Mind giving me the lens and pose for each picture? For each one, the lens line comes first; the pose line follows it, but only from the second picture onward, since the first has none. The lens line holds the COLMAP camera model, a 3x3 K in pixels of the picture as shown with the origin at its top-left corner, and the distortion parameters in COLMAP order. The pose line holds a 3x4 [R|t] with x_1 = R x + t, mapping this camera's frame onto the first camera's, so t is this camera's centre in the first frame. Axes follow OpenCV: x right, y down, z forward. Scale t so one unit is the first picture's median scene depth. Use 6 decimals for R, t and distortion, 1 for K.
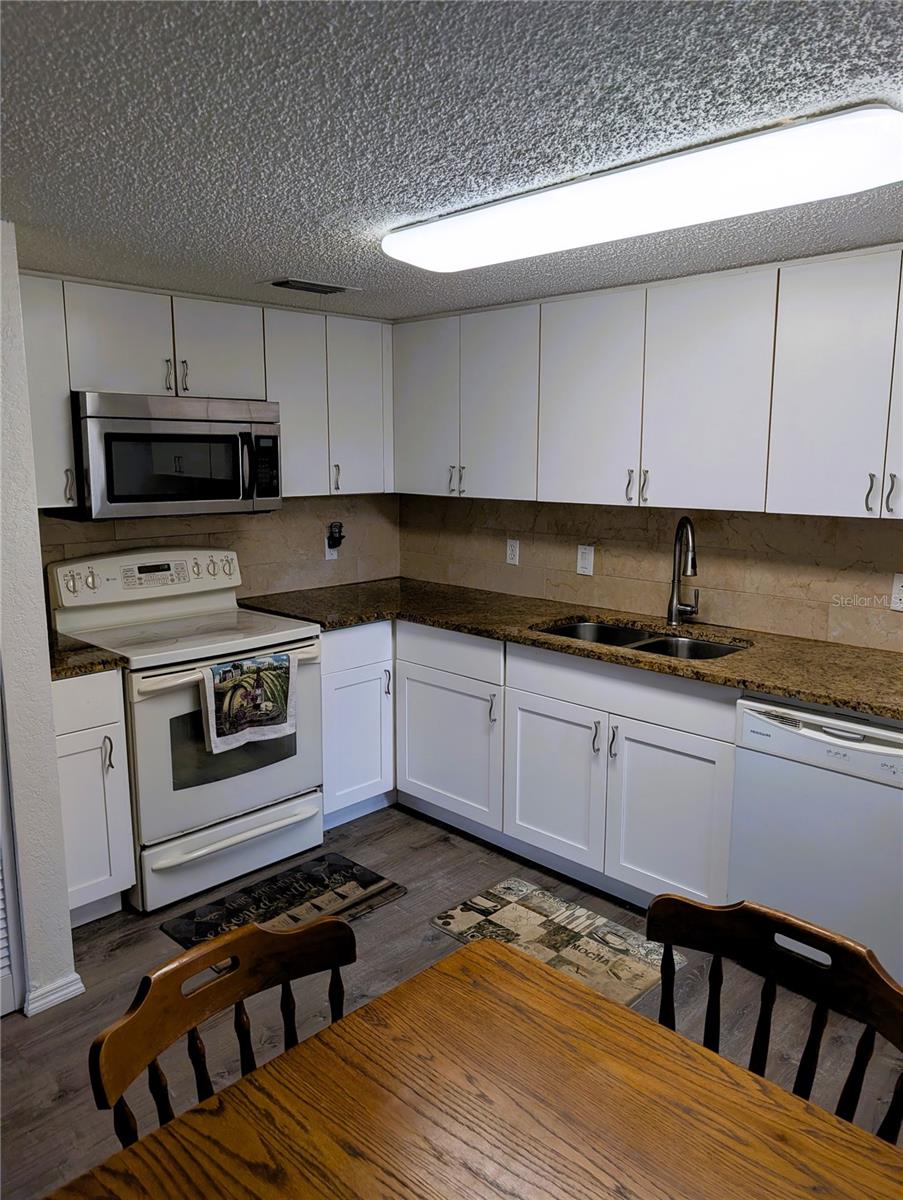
lens RADIAL K [[869.1, 0, 451.5], [0, 869.1, 593.3], [0, 0, 1]] dist [0.062076, -0.115488]
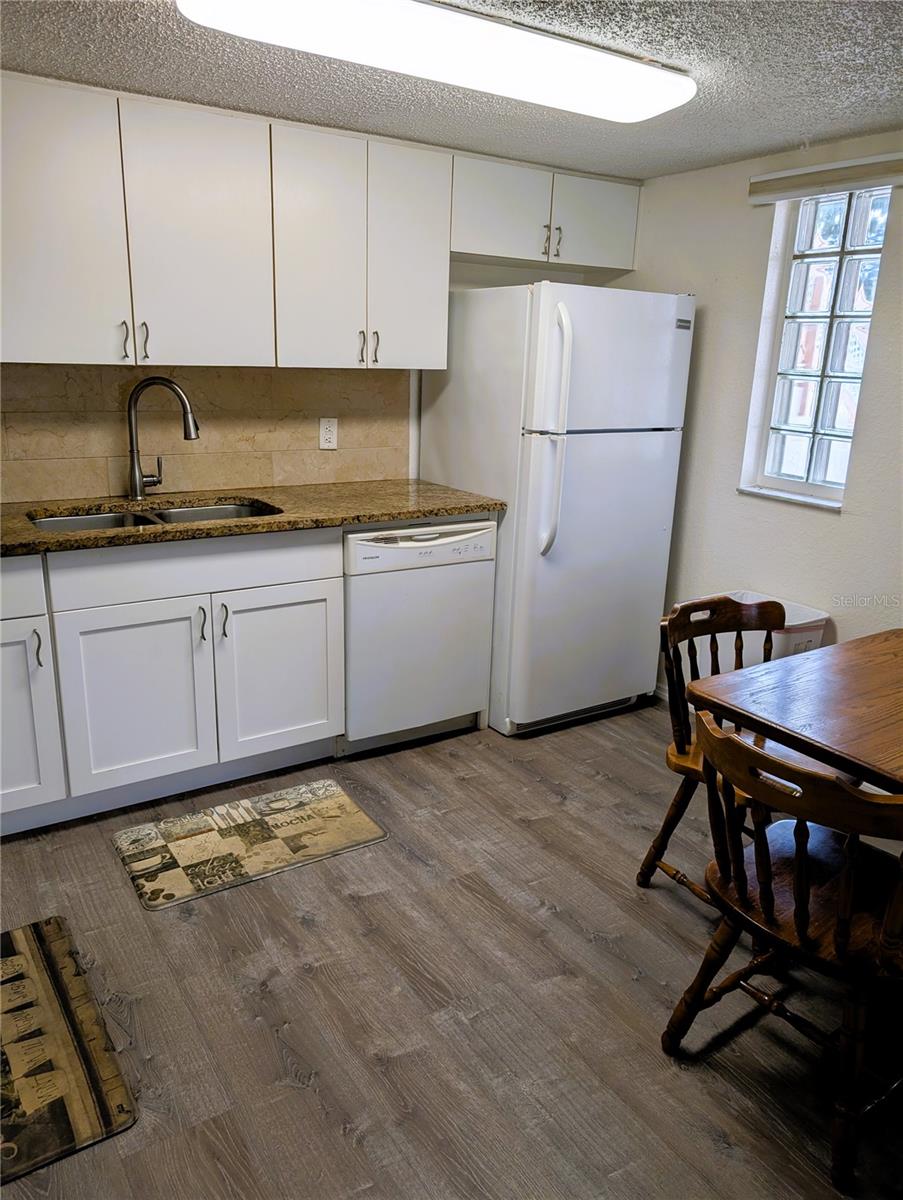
lens RADIAL K [[866.9, 0, 452.5], [0, 866.9, 597.5], [0, 0, 1]] dist [0.027884, -0.042464]
pose [[0.215613, -0.260580, 0.941068, -0.607453], [0.132963, 0.962595, 0.236076, -0.040214], [-0.967384, 0.074226, 0.242196, 0.513098]]
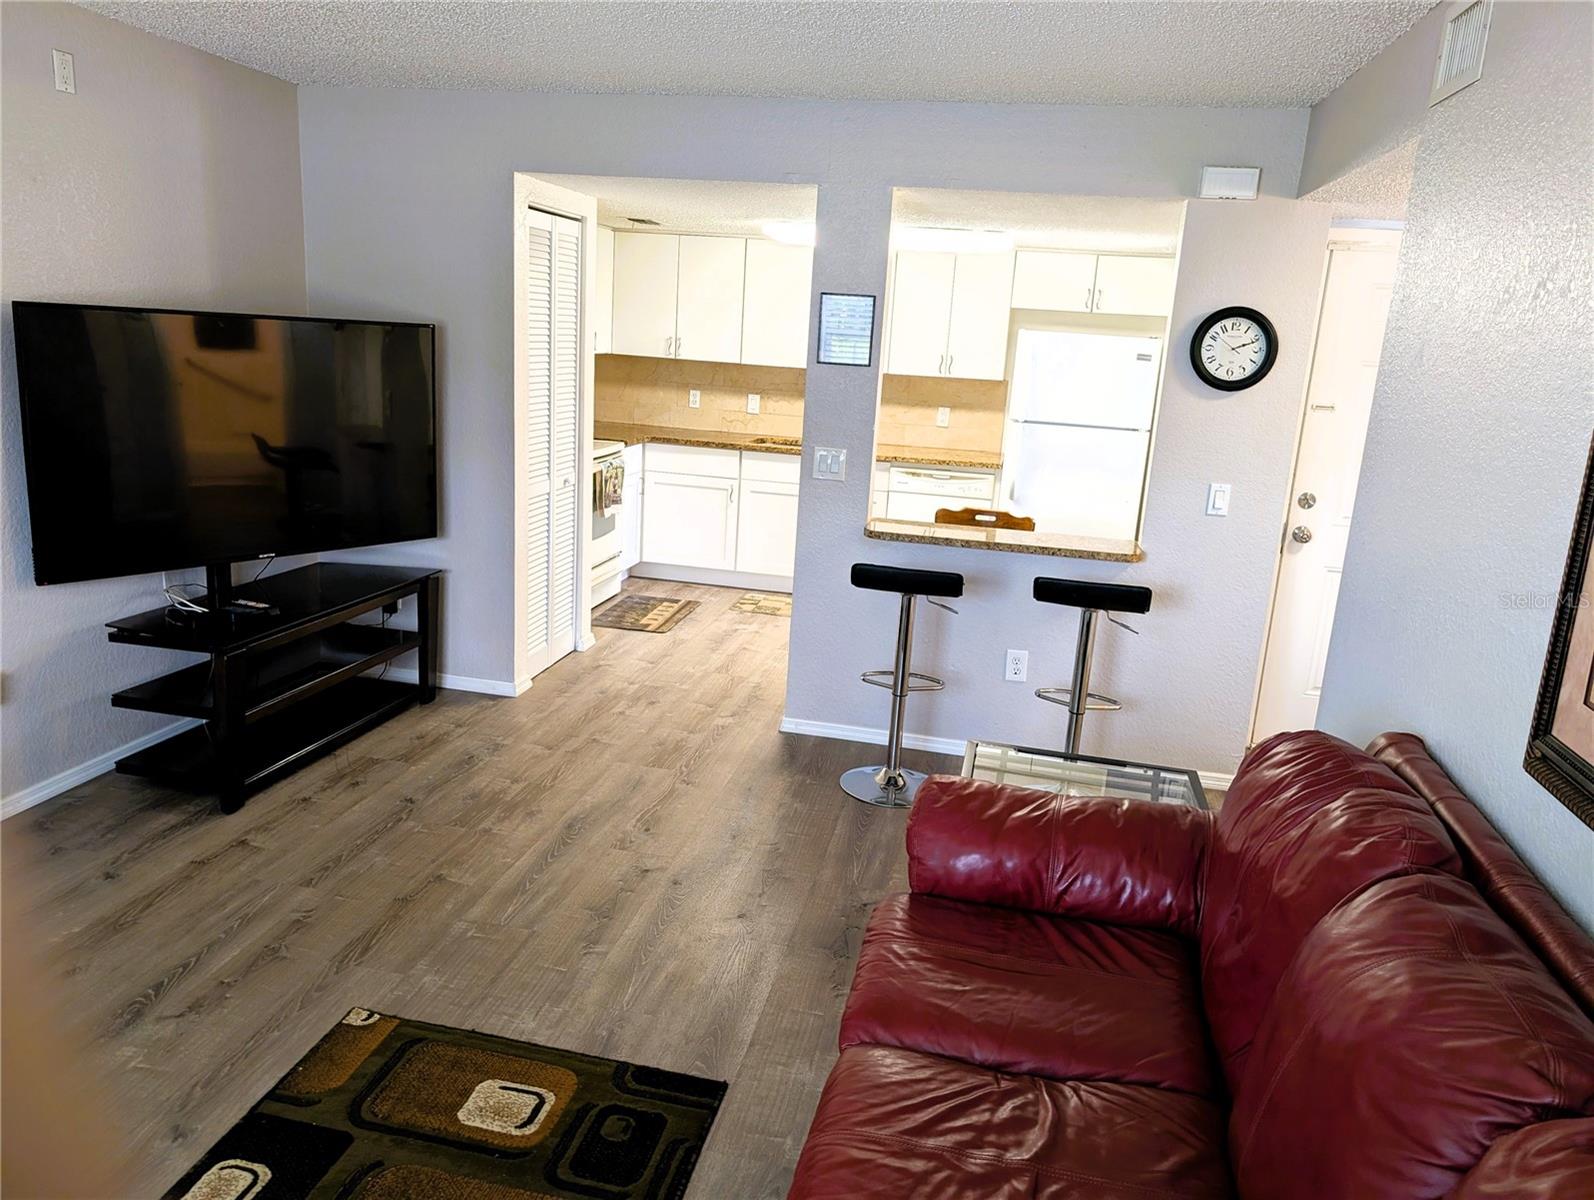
lens RADIAL K [[1140.0, 0, 797.0], [0, 1140.0, 640.5], [0, 0, 1]] dist [0.055285, -0.126404]
pose [[0.840710, -0.098119, 0.532522, -1.094244], [0.032737, 0.990857, 0.130886, 0.139780], [-0.540495, -0.092604, 0.836235, -0.946079]]
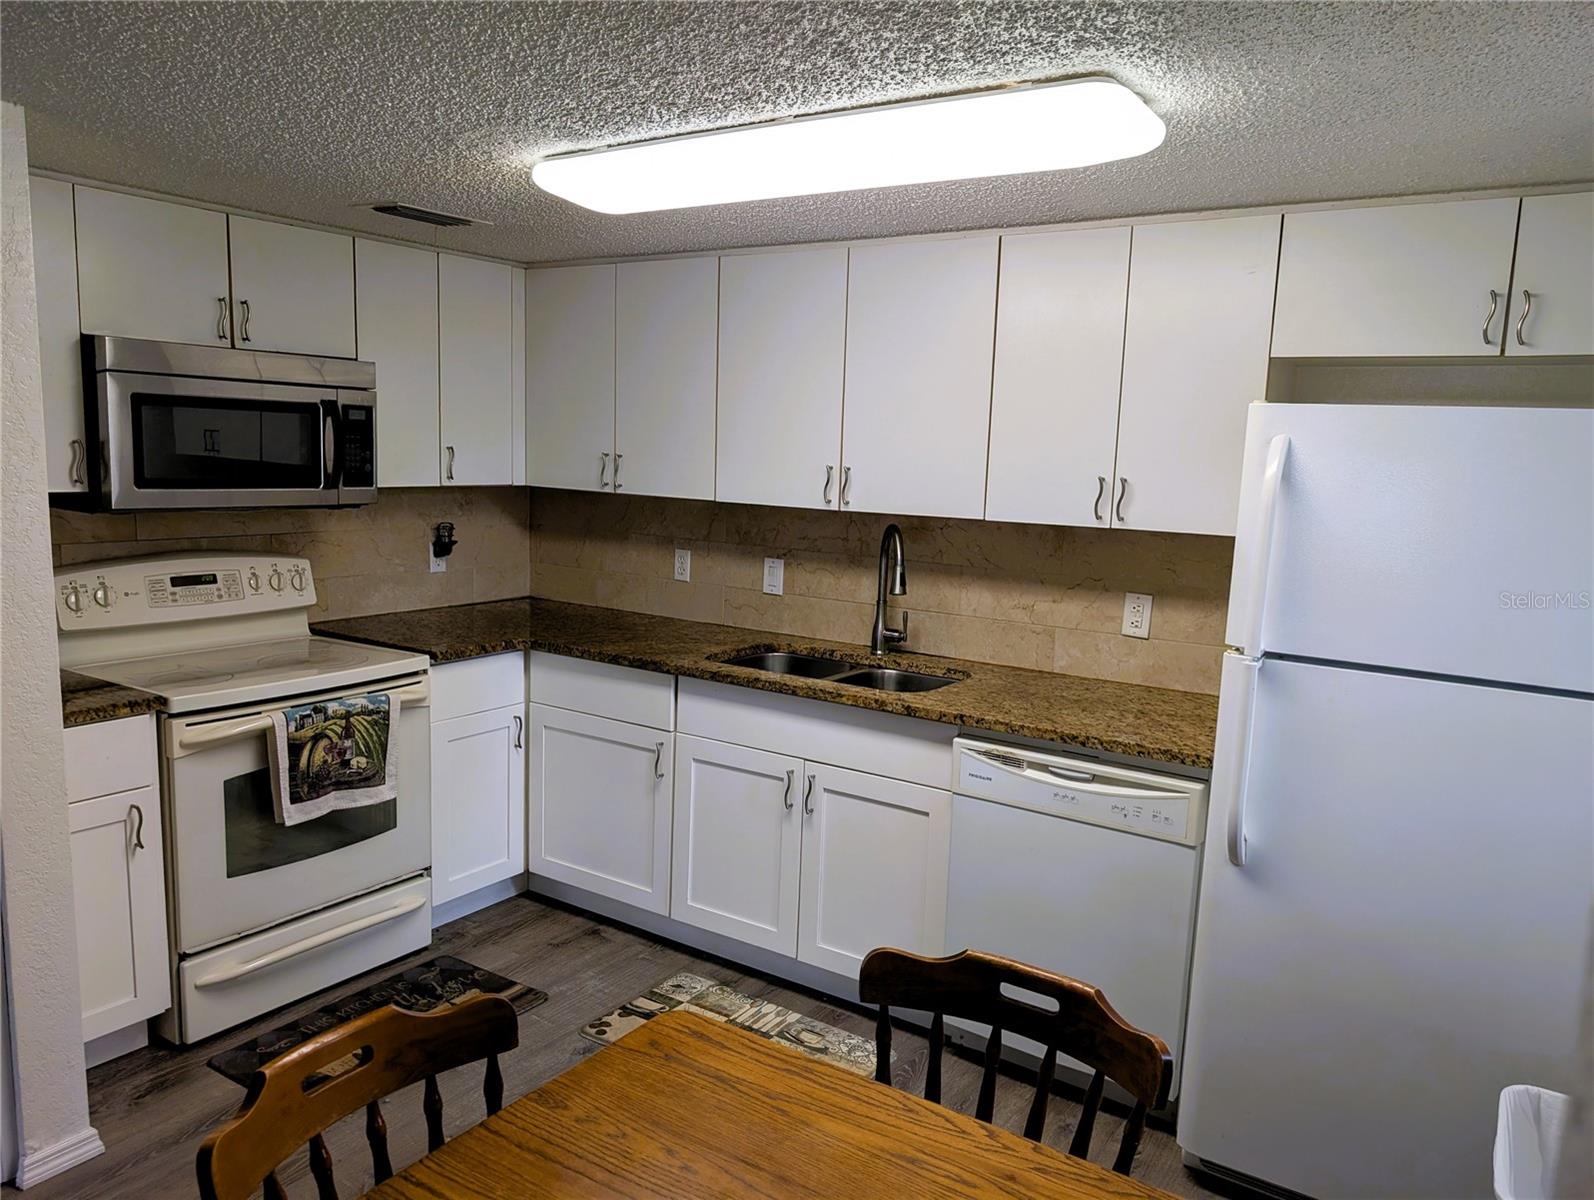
lens RADIAL K [[1161.6, 0, 794.3], [0, 1161.6, 612.5], [0, 0, 1]] dist [0.106533, -0.133935]
pose [[0.982499, 0.004892, 0.186205, -0.032479], [-0.002118, 0.999884, -0.015094, 0.014295], [-0.186257, 0.014435, 0.982395, -0.075422]]
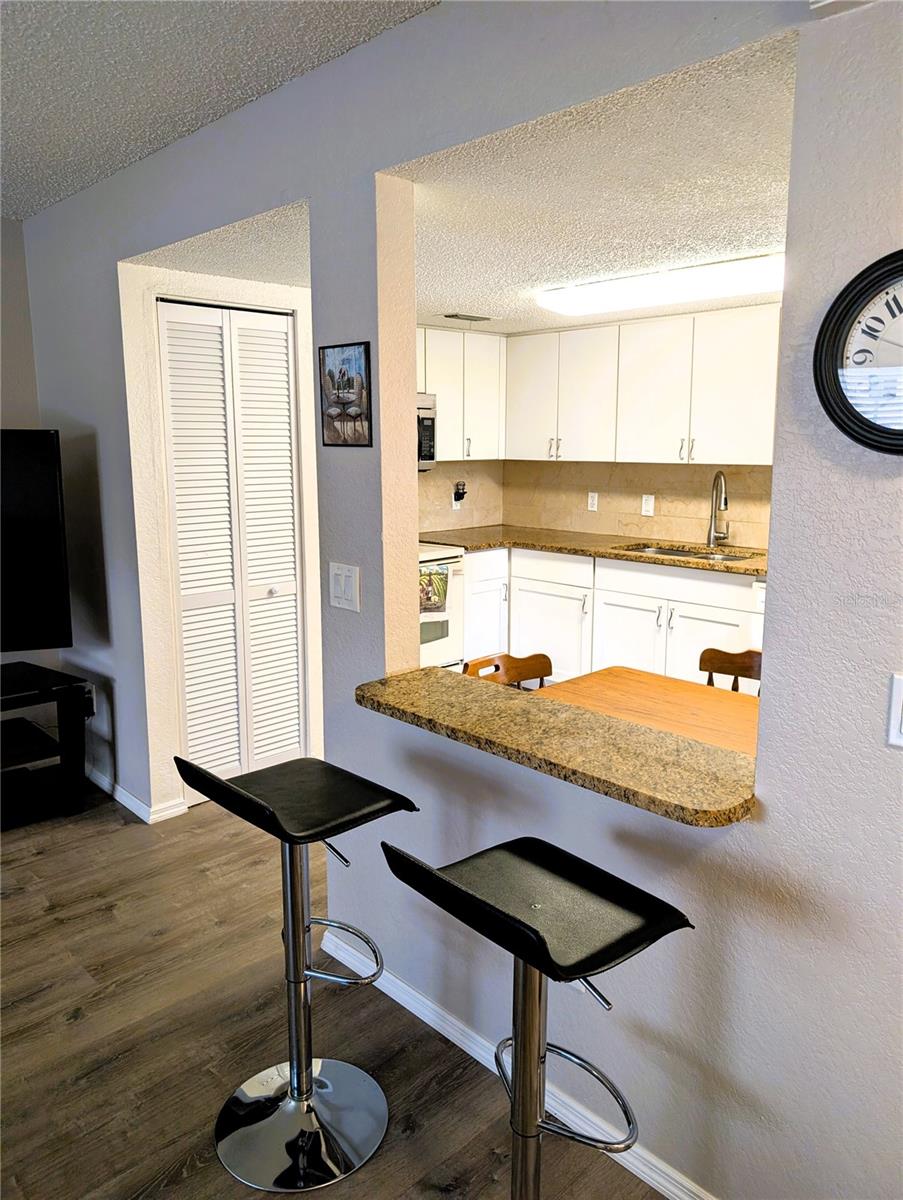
lens RADIAL K [[869.1, 0, 451.5], [0, 869.1, 593.3], [0, 0, 1]] dist [0.062076, -0.115488]
pose [[0.999420, 0.001782, -0.034019, -0.136047], [-0.001368, 0.999925, 0.012166, 0.103971], [0.034038, -0.012113, 0.999347, -0.496665]]
